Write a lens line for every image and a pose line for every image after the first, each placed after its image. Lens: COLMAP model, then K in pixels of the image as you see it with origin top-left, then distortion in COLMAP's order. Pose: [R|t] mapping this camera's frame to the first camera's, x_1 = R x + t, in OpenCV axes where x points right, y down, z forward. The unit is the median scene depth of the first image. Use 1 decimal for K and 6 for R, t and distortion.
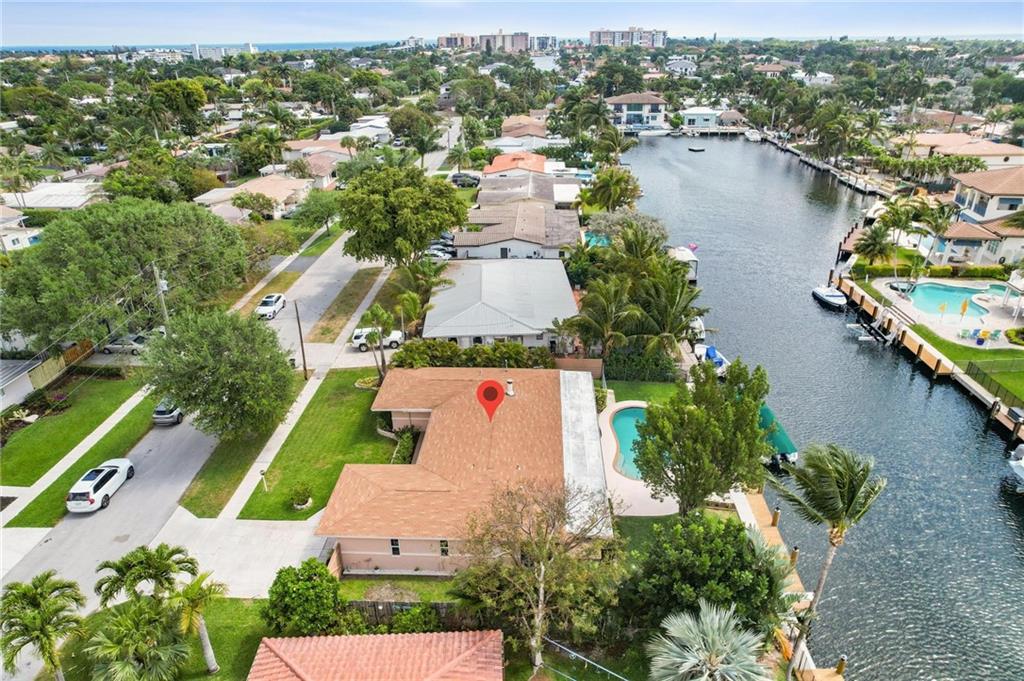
lens RADIAL K [[659.7, 0, 515.5], [0, 659.7, 340.4], [0, 0, 1]] dist [-0.074138, 0.066357]
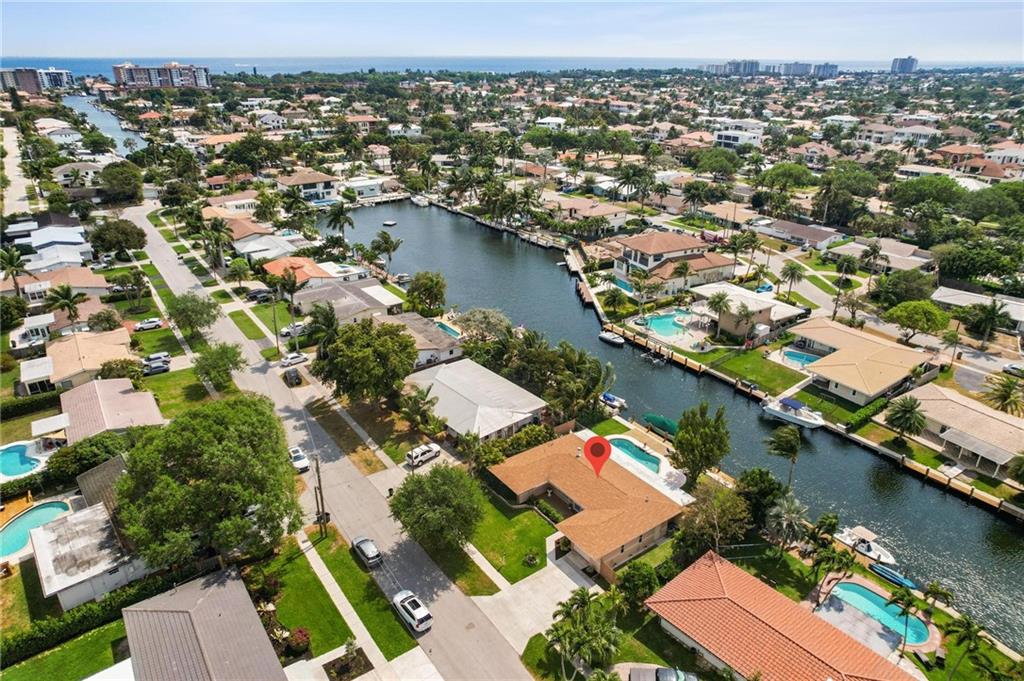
lens RADIAL K [[655.1, 0, 515.7], [0, 655.1, 340.1], [0, 0, 1]] dist [-0.076626, 0.067936]
pose [[0.786375, -0.236871, 0.570532, -0.675504], [0.250286, 0.966533, 0.056307, -0.226217], [-0.564776, 0.098517, 0.819343, -0.217839]]
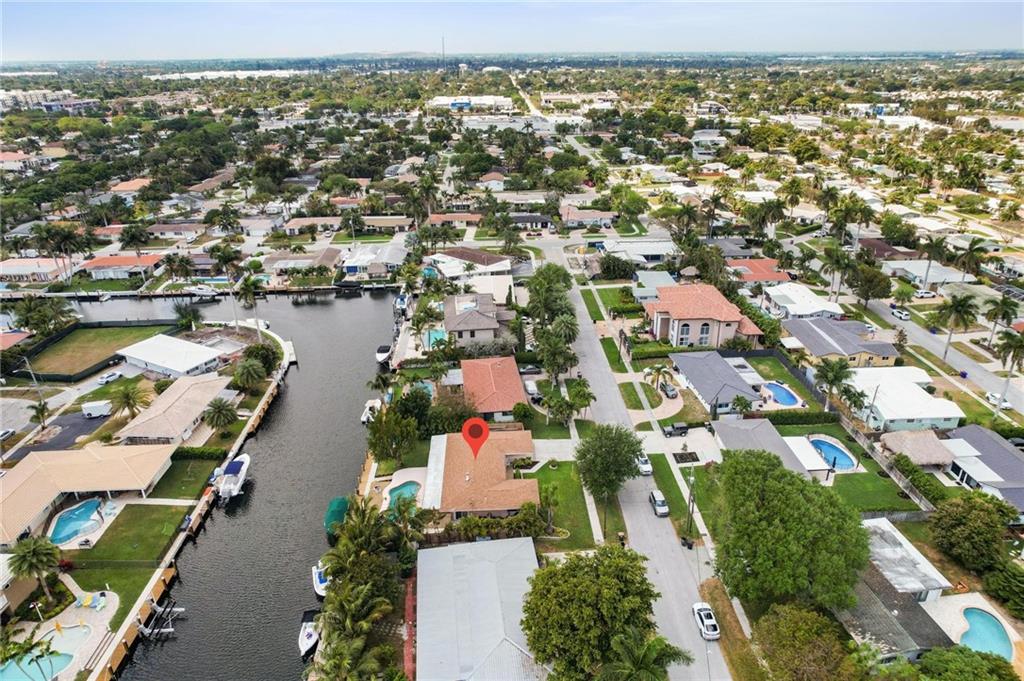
lens RADIAL K [[659.7, 0, 515.5], [0, 659.7, 340.4], [0, 0, 1]] dist [-0.074138, 0.066357]
pose [[-0.996141, 0.055426, -0.068049, -0.026057], [-0.015208, 0.654617, 0.755808, -1.103079], [0.086437, 0.753926, -0.651248, 1.291307]]
